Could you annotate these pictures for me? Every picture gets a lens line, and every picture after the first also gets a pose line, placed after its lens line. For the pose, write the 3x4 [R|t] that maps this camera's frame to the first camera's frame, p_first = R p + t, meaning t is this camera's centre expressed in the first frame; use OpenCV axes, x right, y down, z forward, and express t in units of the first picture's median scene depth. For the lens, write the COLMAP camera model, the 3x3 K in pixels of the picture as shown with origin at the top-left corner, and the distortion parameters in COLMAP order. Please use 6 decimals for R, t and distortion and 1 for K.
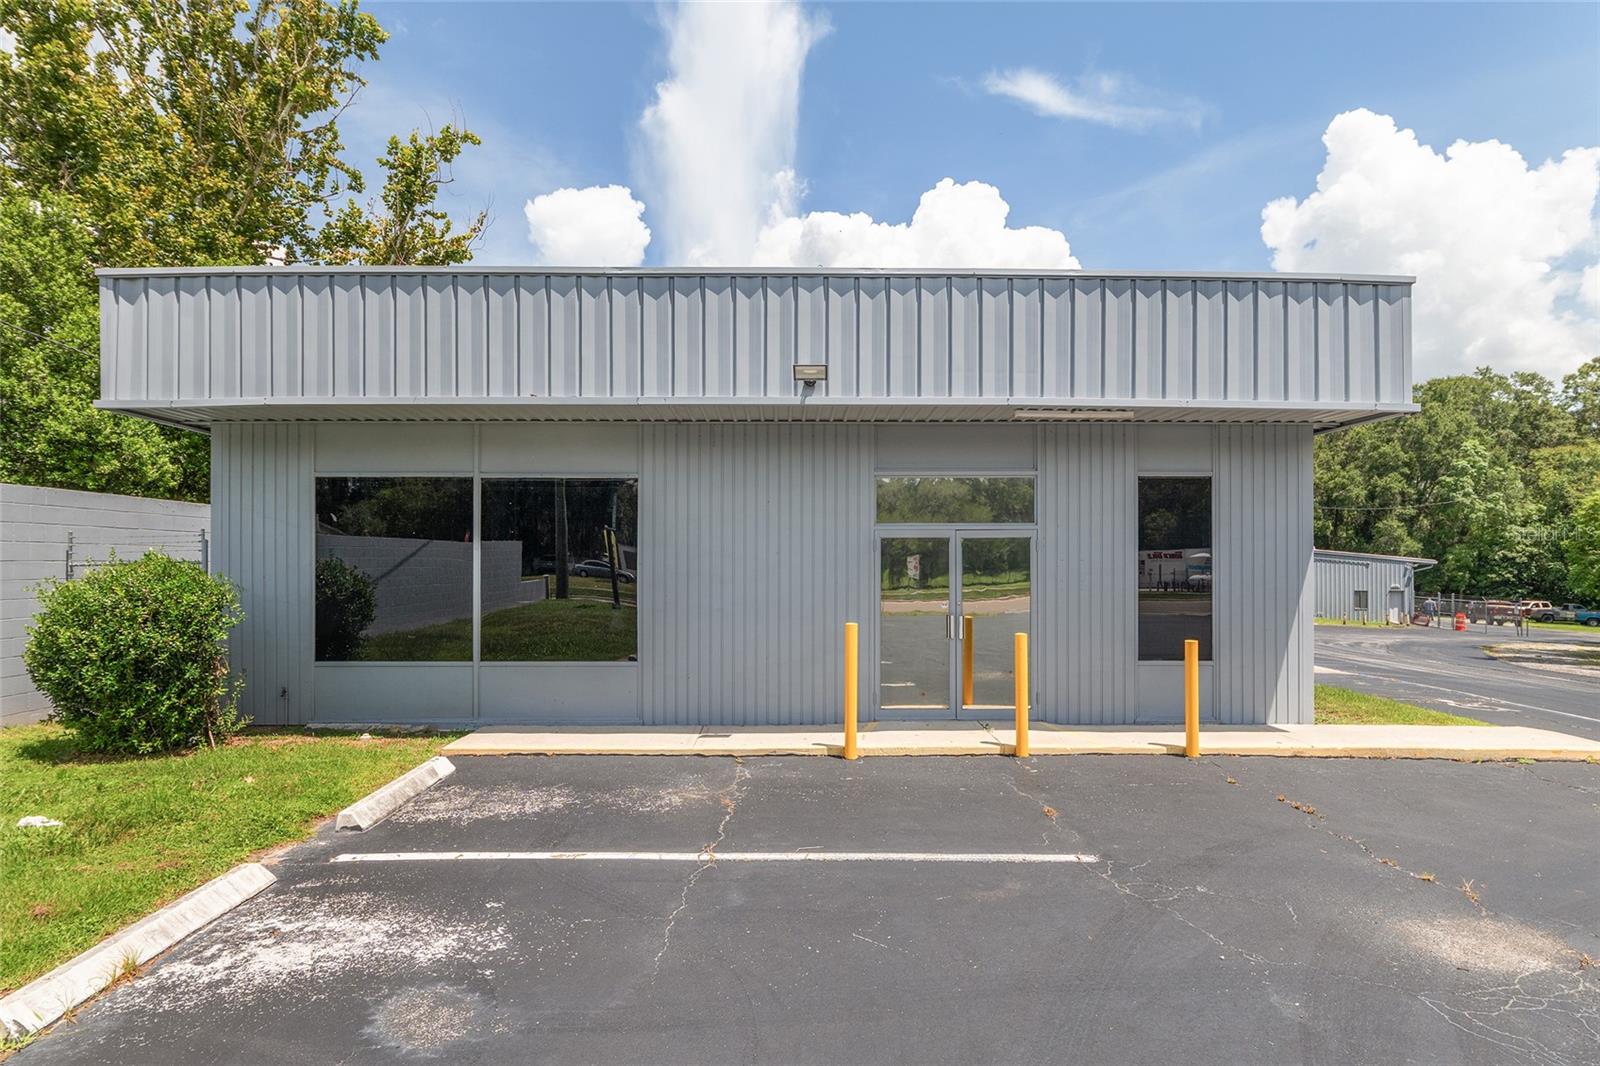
lens RADIAL K [[893.6, 0, 791.3], [0, 893.6, 564.9], [0, 0, 1]] dist [-0.000815, -0.001924]
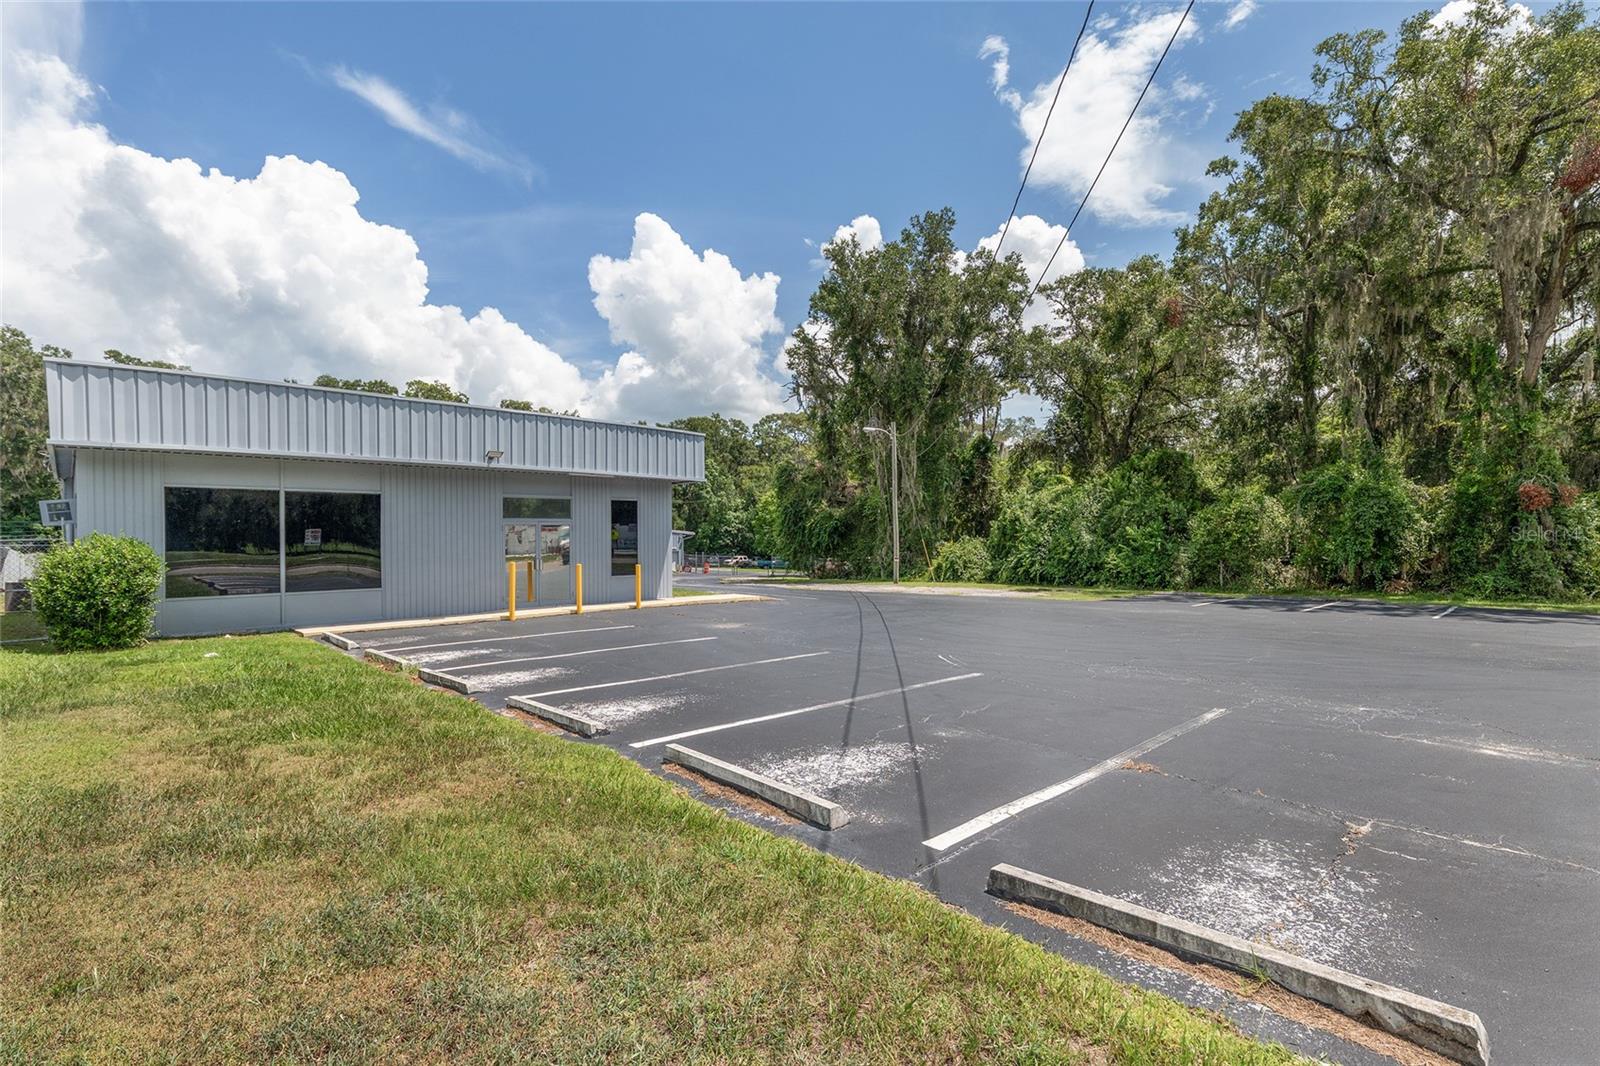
lens RADIAL K [[754.4, 0, 800.0], [0, 754.4, 533.0], [0, 0, 1]] dist [-0.000003, -0.000115]
pose [[0.715631, -0.000854, 0.698478, -0.085817], [0.002786, 0.999995, -0.001632, -0.000971], [-0.698473, 0.003114, 0.715629, -0.104028]]
